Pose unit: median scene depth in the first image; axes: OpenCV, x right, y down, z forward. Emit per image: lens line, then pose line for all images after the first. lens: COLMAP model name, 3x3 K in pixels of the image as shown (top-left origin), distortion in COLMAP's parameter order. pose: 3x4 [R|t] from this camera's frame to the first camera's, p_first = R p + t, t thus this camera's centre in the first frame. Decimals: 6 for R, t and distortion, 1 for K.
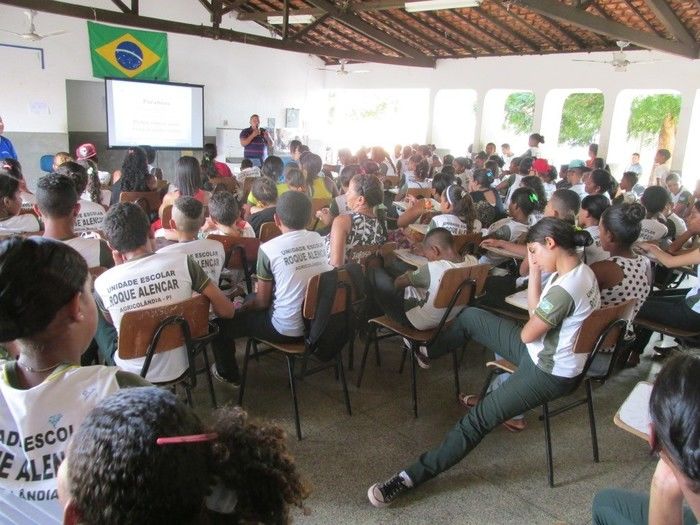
lens RADIAL K [[583.6, 0, 349.1], [0, 583.6, 259.6], [0, 0, 1]] dist [-0.030231, 0.016243]
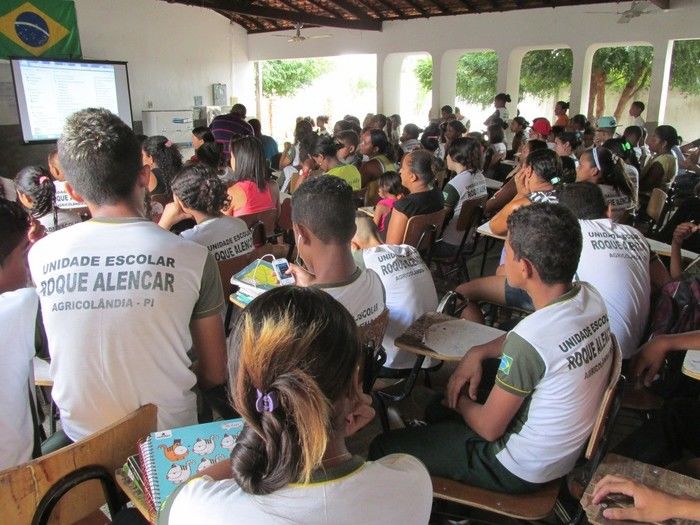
lens RADIAL K [[583.6, 0, 348.9], [0, 583.6, 259.8], [0, 0, 1]] dist [-0.030231, 0.016243]
pose [[0.971925, -0.117408, 0.203904, -0.145722], [0.108106, 0.992549, 0.056215, -0.023491], [-0.208985, -0.032594, 0.977376, 0.089596]]
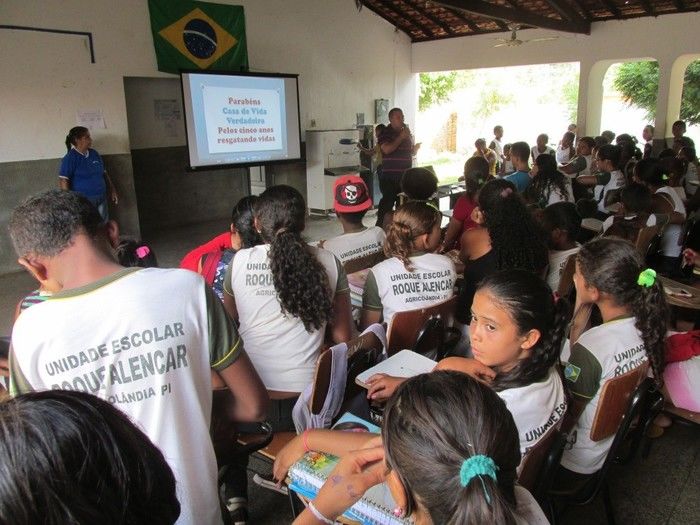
lens RADIAL K [[583.6, 0, 351.7], [0, 583.6, 261.8], [0, 0, 1]] dist [-0.030231, 0.016243]
pose [[0.993502, -0.088470, 0.071608, -0.266414], [0.087108, 0.995957, 0.021937, -0.074827], [-0.073259, -0.015557, 0.997192, 0.259936]]
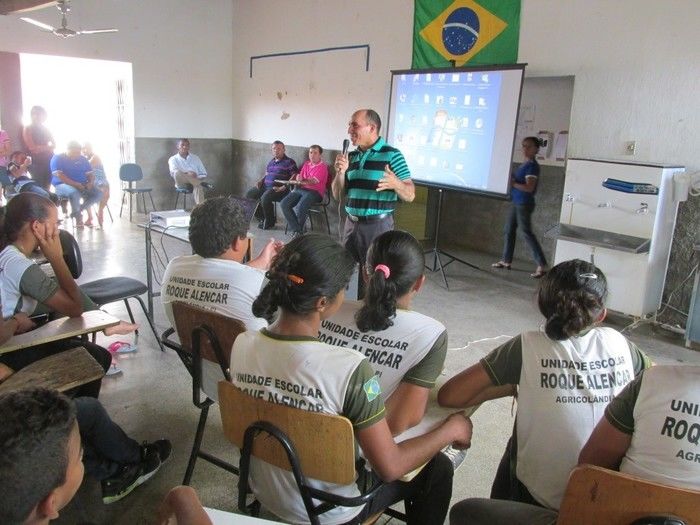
lens RADIAL K [[583.6, 0, 351.1], [0, 583.6, 261.0], [0, 0, 1]] dist [-0.030231, 0.016243]
pose [[-0.015008, 0.179214, -0.983696, 0.254270], [-0.271267, 0.946180, 0.176517, -0.200921], [0.962387, 0.269493, 0.034415, 0.926941]]
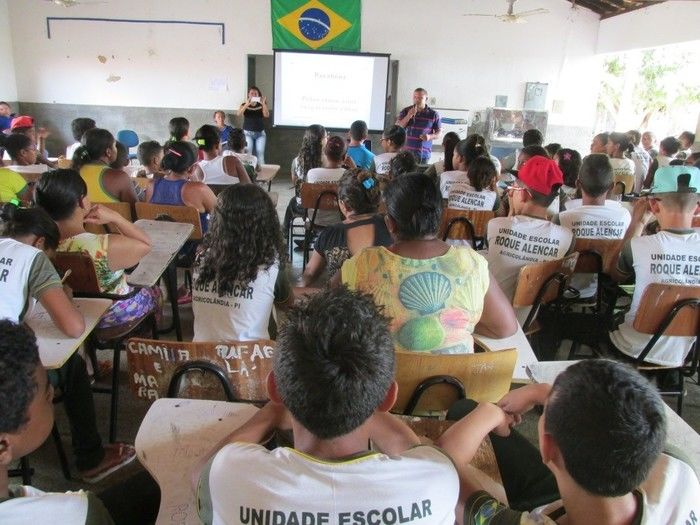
lens RADIAL K [[583.6, 0, 353.3], [0, 583.6, 263.9], [0, 0, 1]] dist [-0.030231, 0.016243]
pose [[0.755120, 0.159205, -0.635962, 0.288877], [-0.151185, 0.986207, 0.067373, -0.058006], [0.637916, 0.045273, 0.768774, 0.366369]]
